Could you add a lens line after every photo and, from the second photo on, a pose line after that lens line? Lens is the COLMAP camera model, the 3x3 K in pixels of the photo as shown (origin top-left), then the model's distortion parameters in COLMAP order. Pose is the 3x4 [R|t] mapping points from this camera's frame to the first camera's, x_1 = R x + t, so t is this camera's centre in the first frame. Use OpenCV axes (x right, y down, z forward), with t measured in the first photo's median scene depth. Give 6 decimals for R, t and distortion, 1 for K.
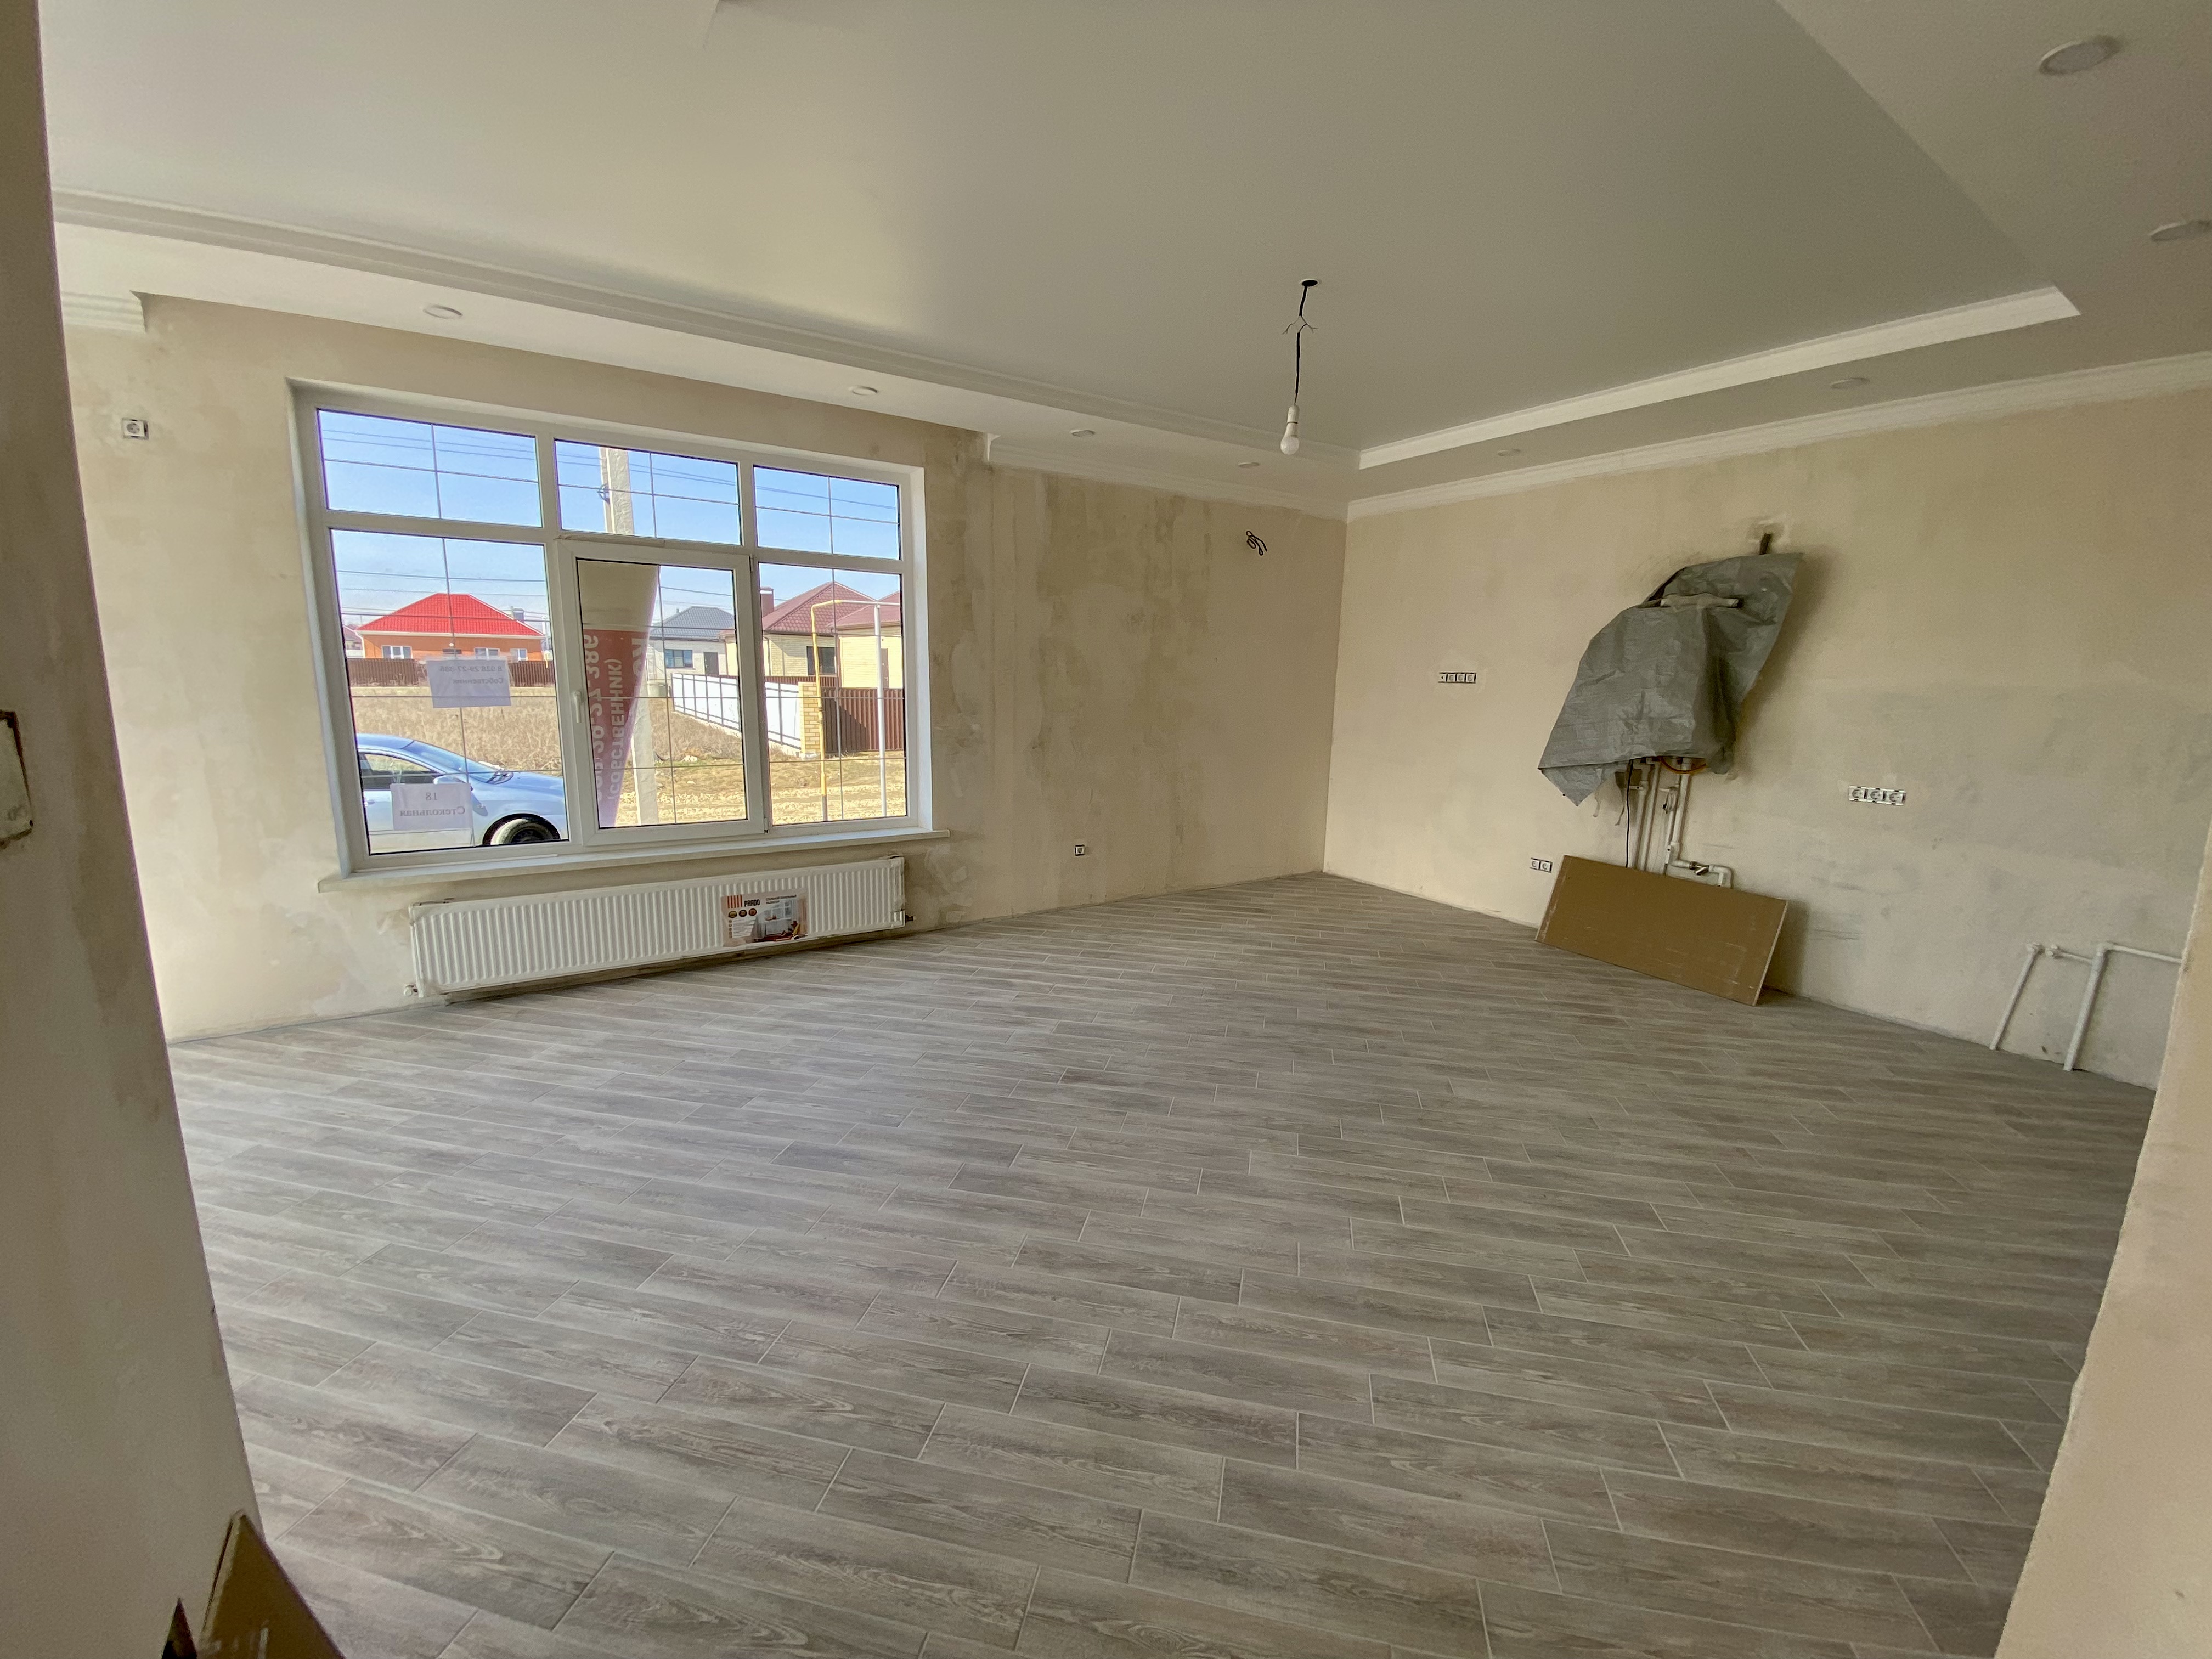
lens RADIAL K [[868.3, 0, 1106.0], [0, 868.3, 829.5], [0, 0, 1]] dist [-0.022804, -0.000003]
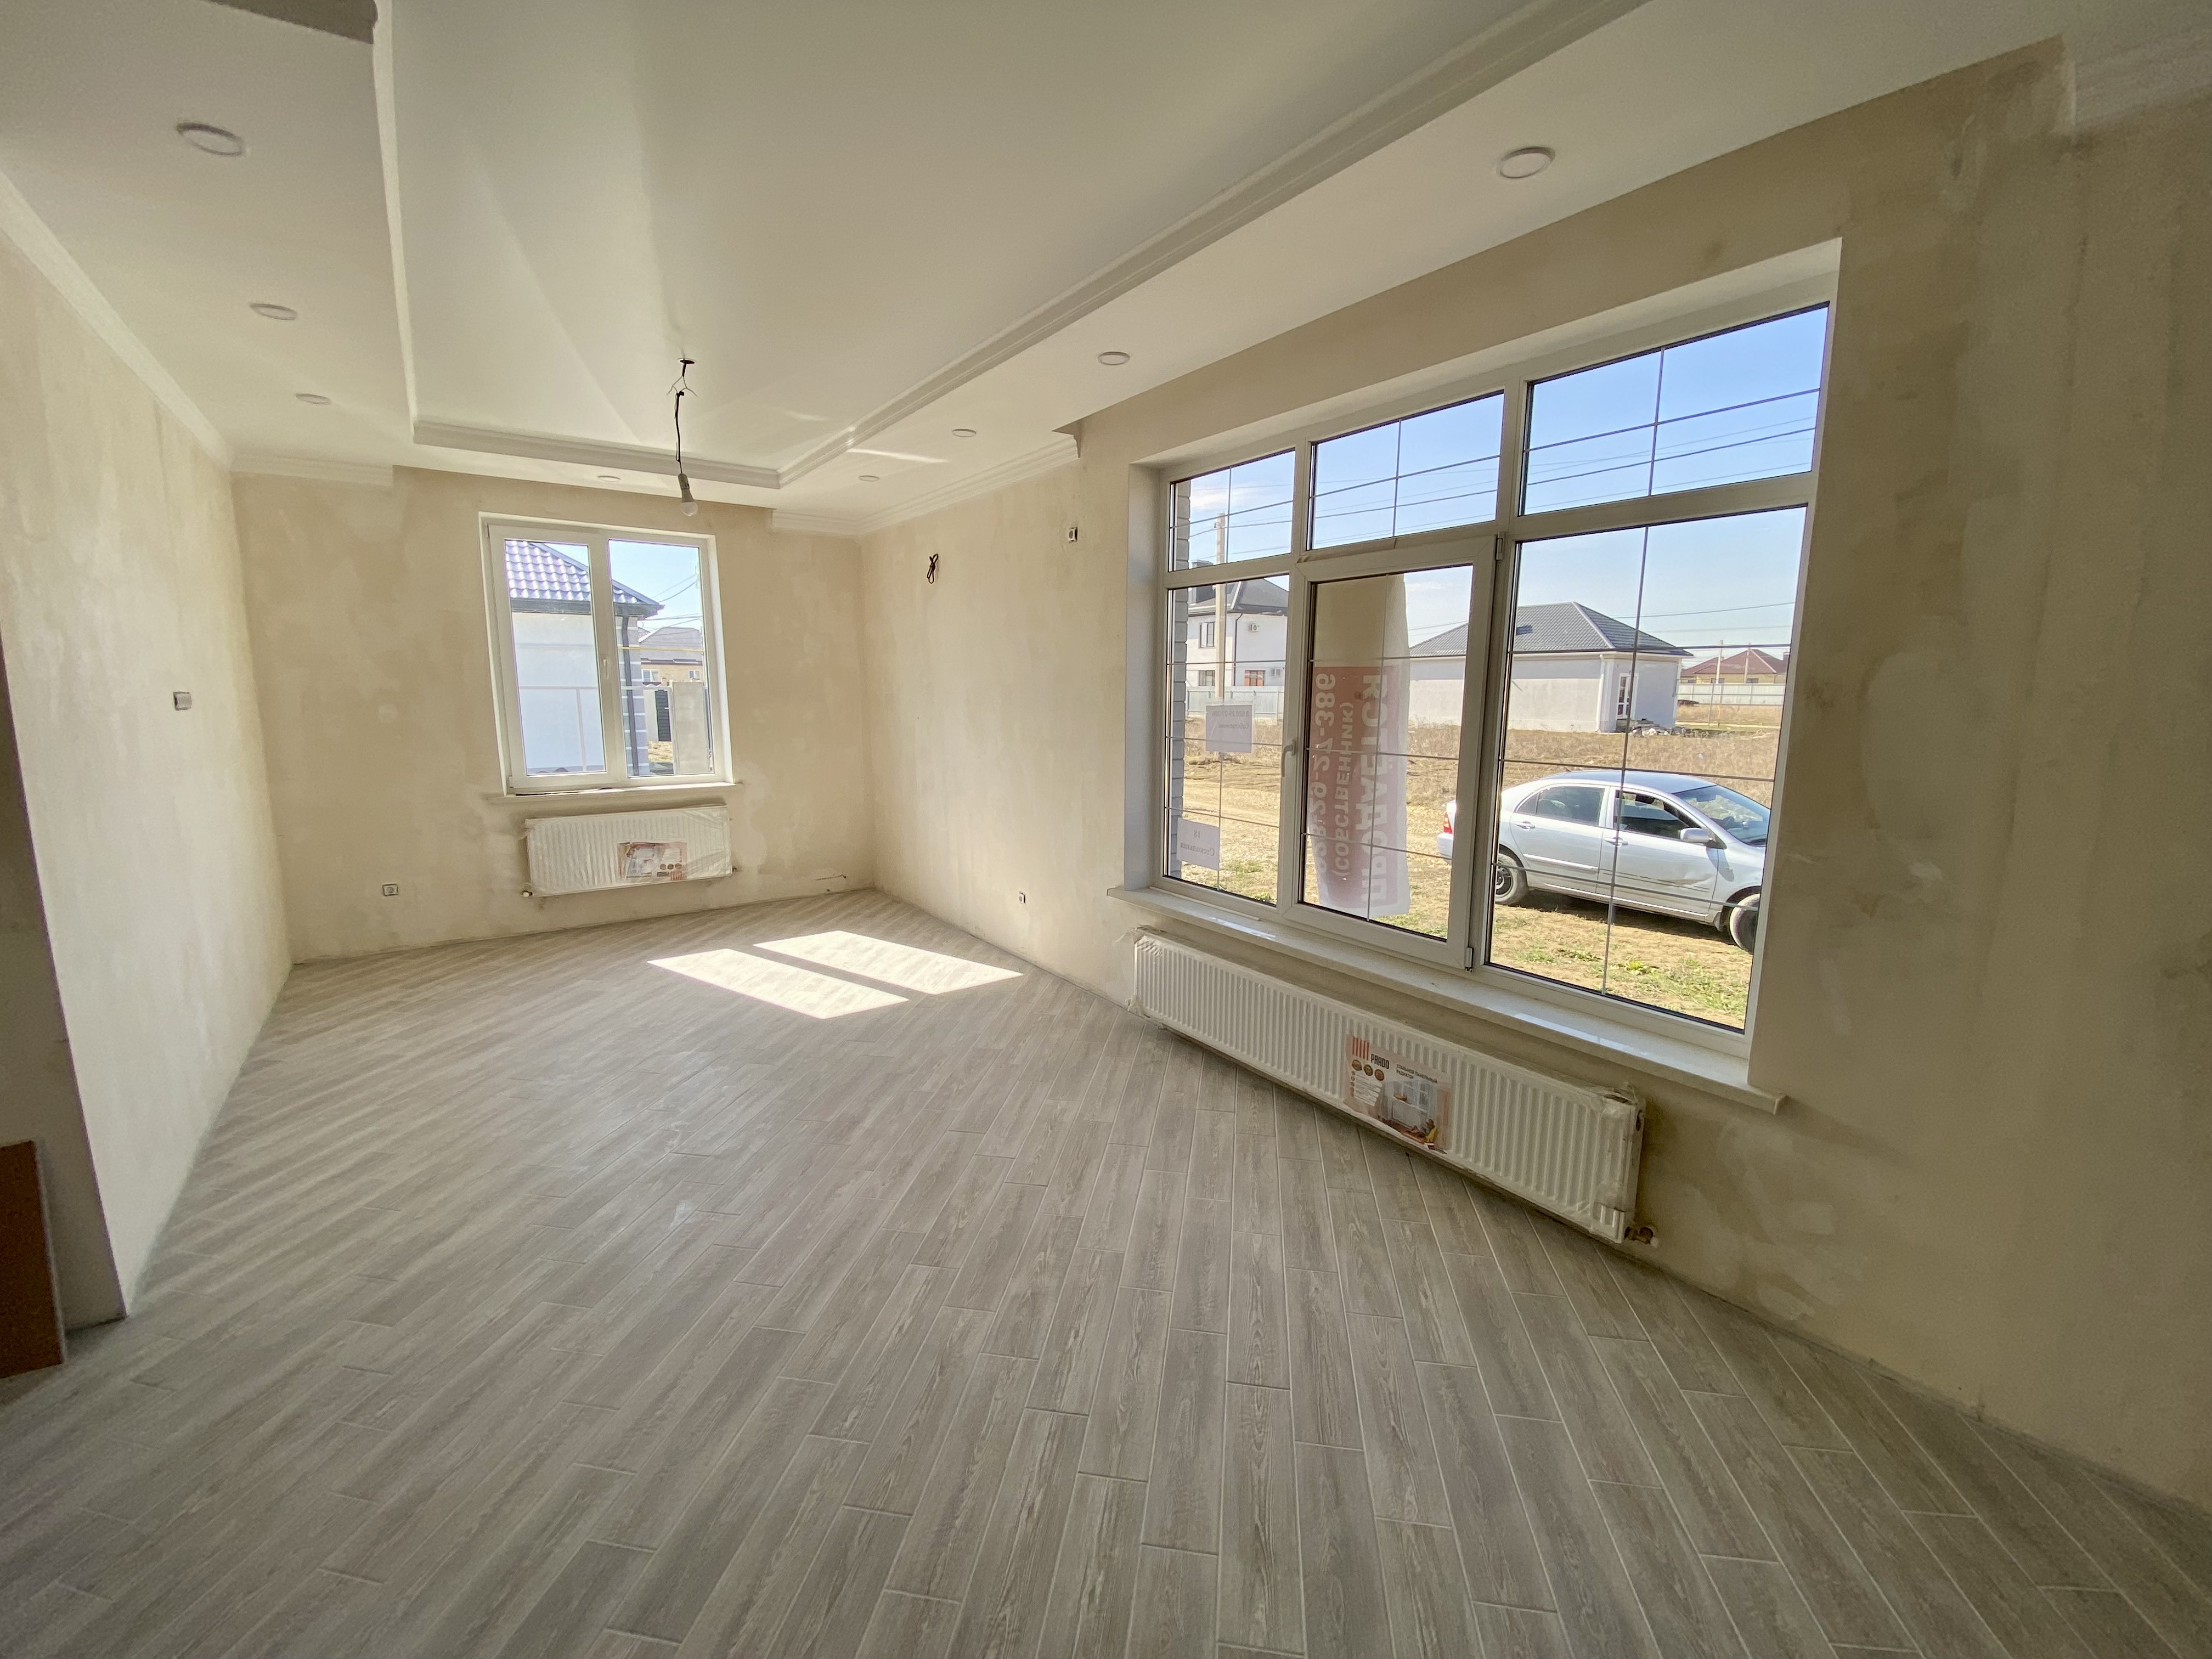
lens RADIAL K [[879.9, 0, 1105.3], [0, 879.9, 826.8], [0, 0, 1]] dist [0.029532, -0.024819]
pose [[0.057895, 0.131523, -0.989621, 0.233058], [-0.180197, 0.976379, 0.119221, -0.136177], [0.981925, 0.171425, 0.080228, 0.705321]]
